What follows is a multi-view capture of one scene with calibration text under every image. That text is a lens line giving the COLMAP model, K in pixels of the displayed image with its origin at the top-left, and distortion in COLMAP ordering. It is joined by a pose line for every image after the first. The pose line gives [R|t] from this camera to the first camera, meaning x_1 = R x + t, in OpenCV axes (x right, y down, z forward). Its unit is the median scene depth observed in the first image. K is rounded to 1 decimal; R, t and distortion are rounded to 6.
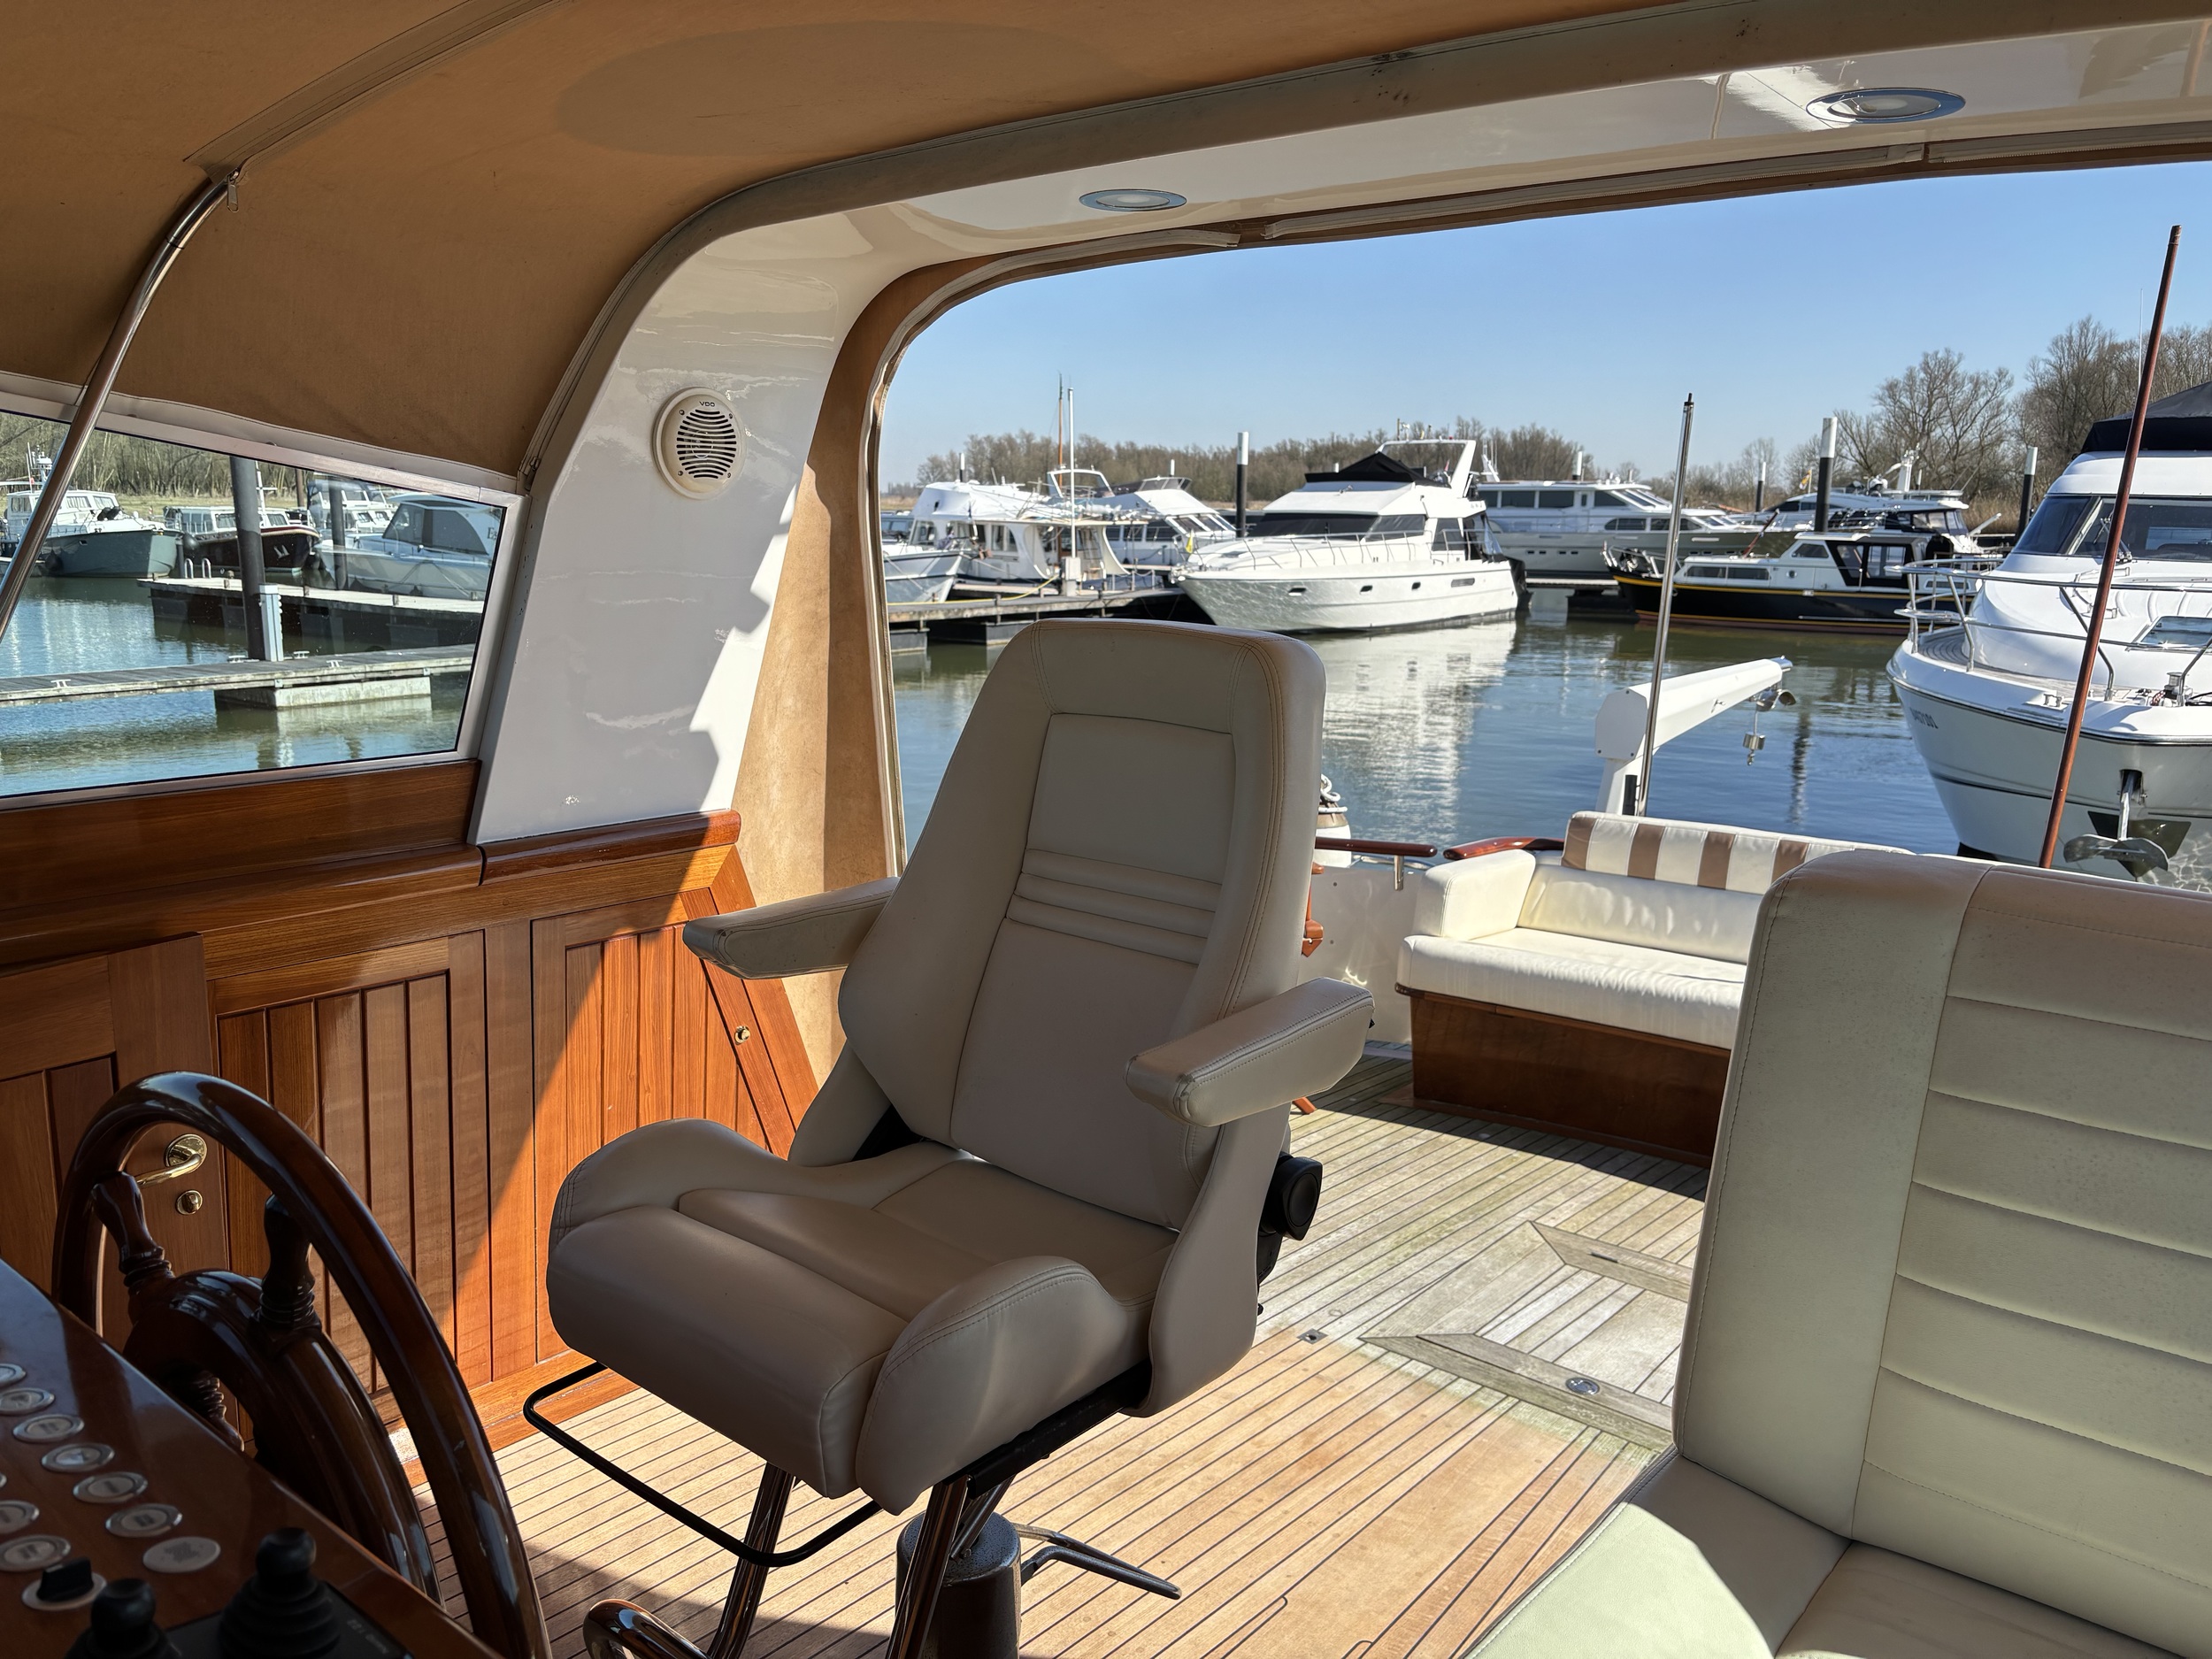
lens RADIAL K [[1662.8, 0, 1112.9], [0, 1662.8, 821.4], [0, 0, 1]] dist [0.053825, -0.056112]
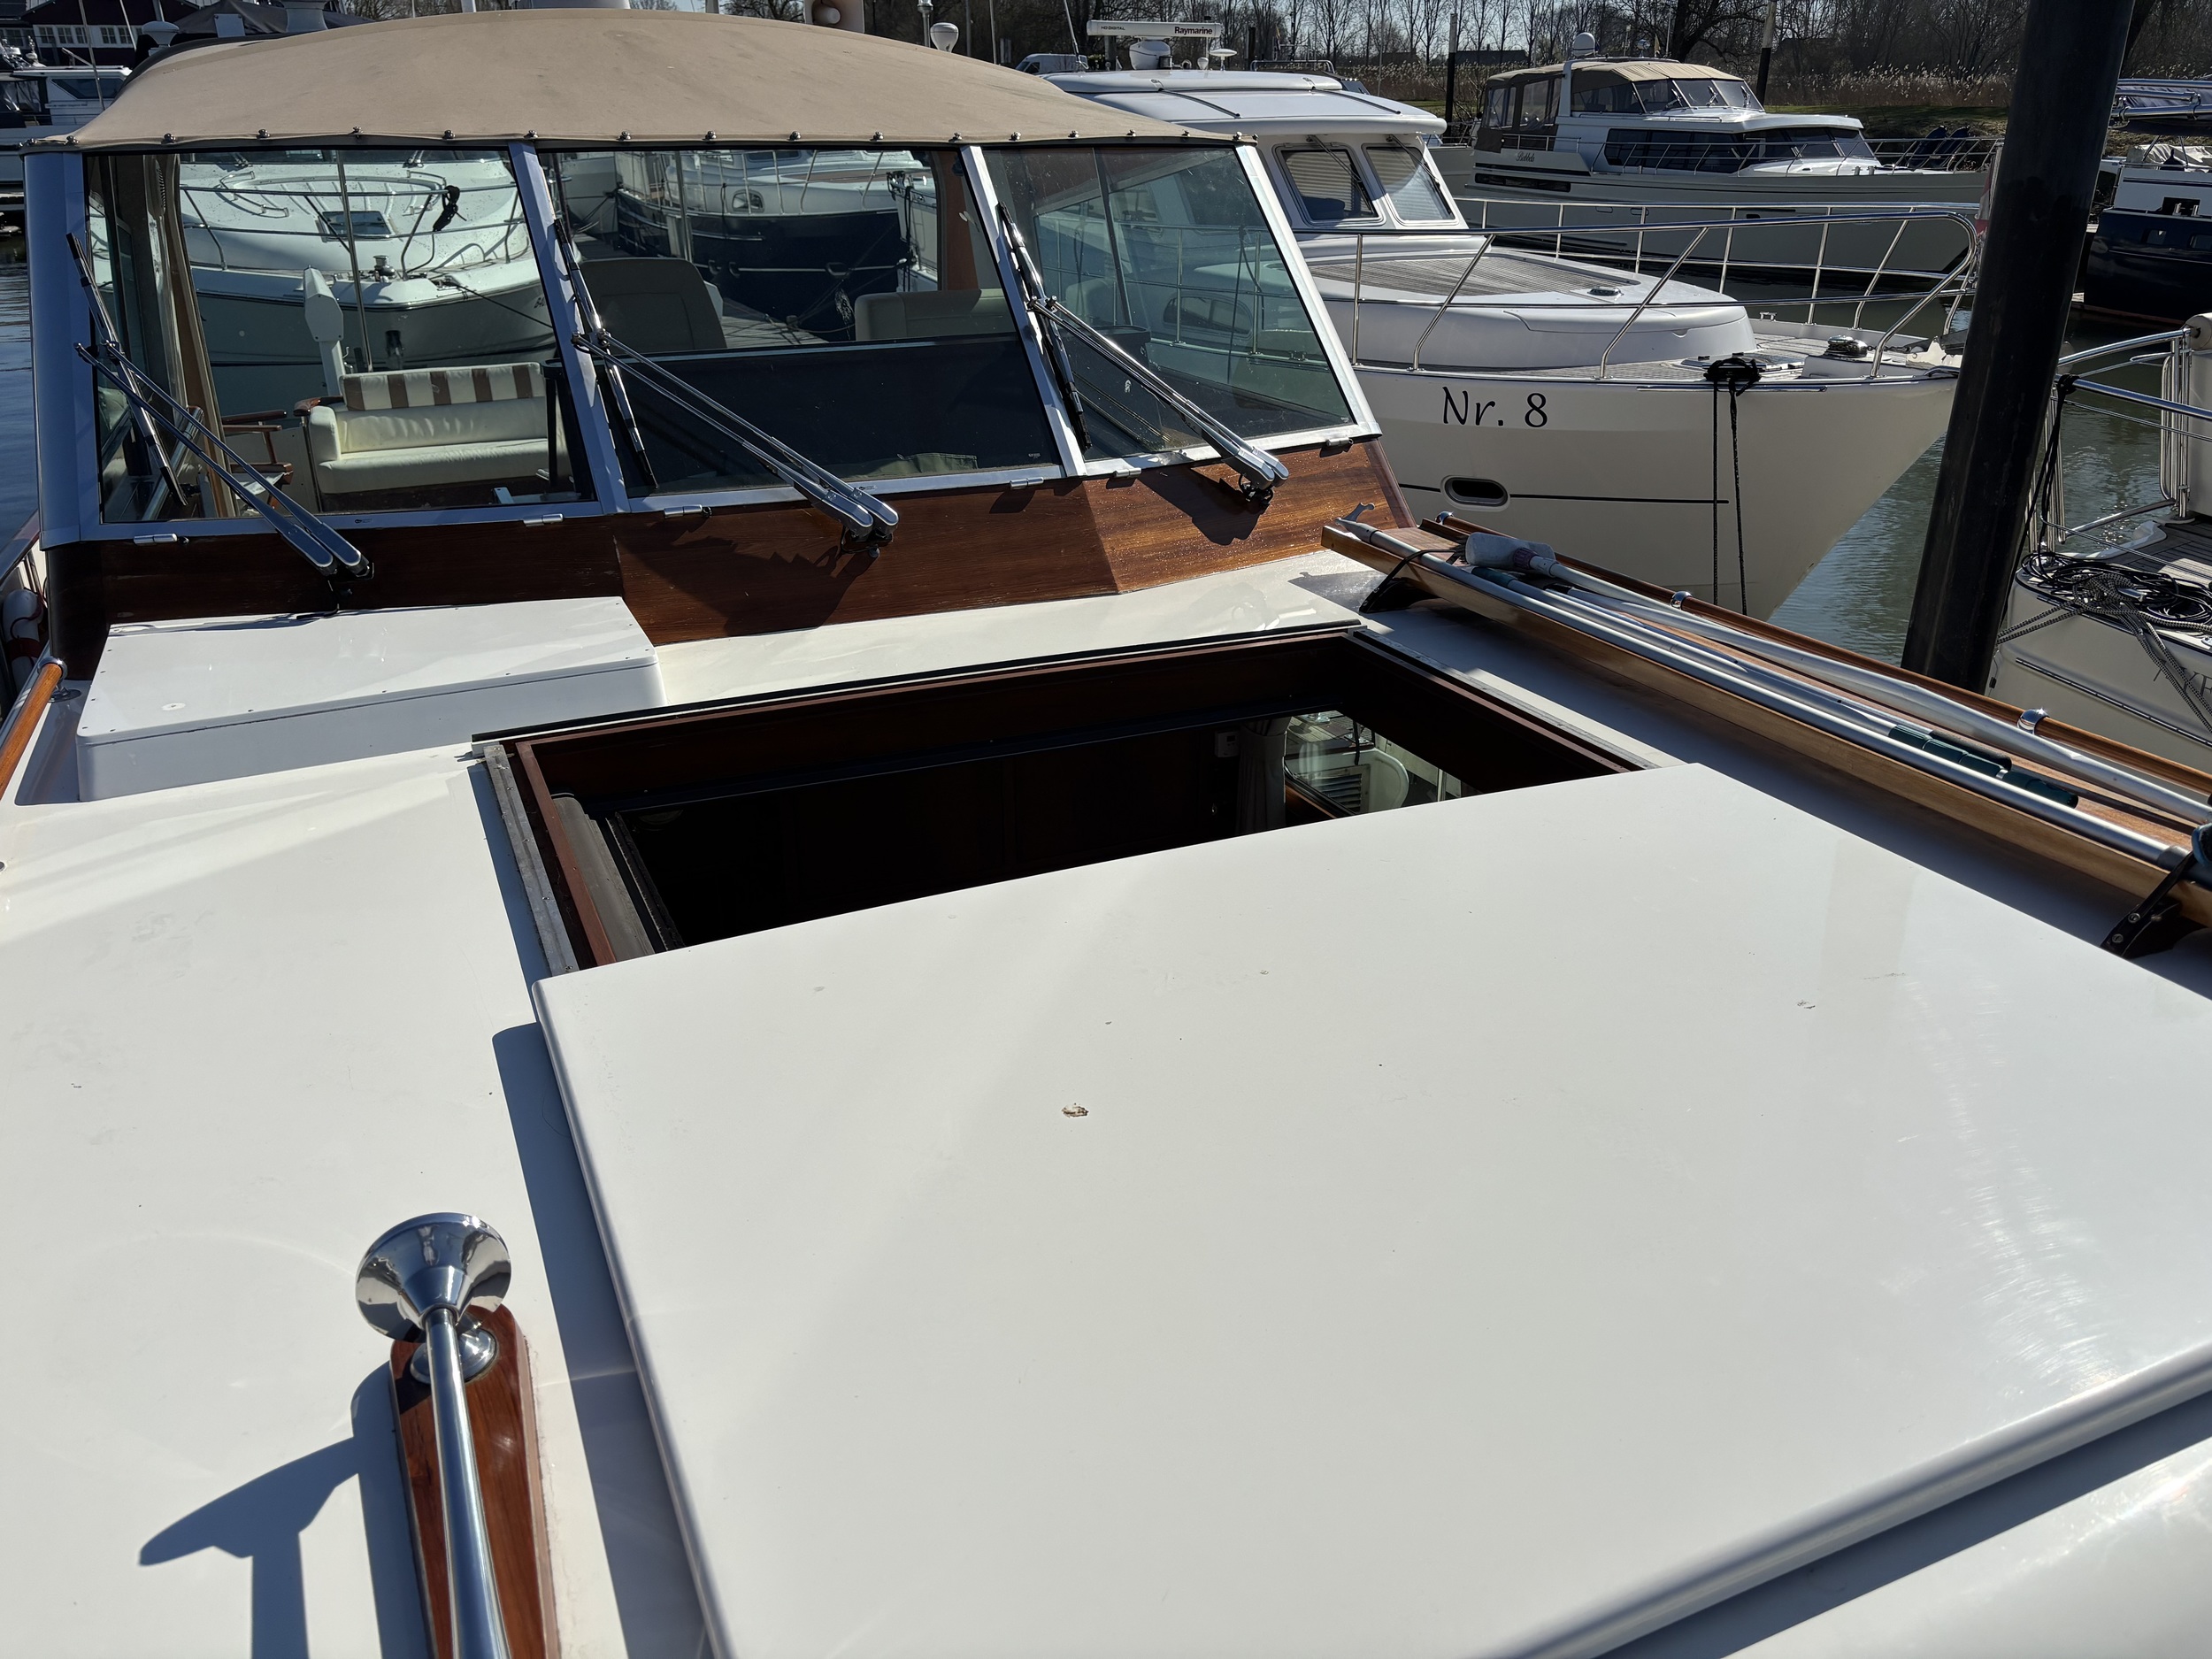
lens RADIAL K [[1662.8, 0, 1118.8], [0, 1662.8, 850.4], [0, 0, 1]] dist [0.053825, -0.056112]
pose [[0.444601, -0.384508, 0.809002, -0.111030], [0.175912, 0.923070, 0.342048, -0.000728], [-0.878285, -0.009762, 0.478037, -0.055730]]
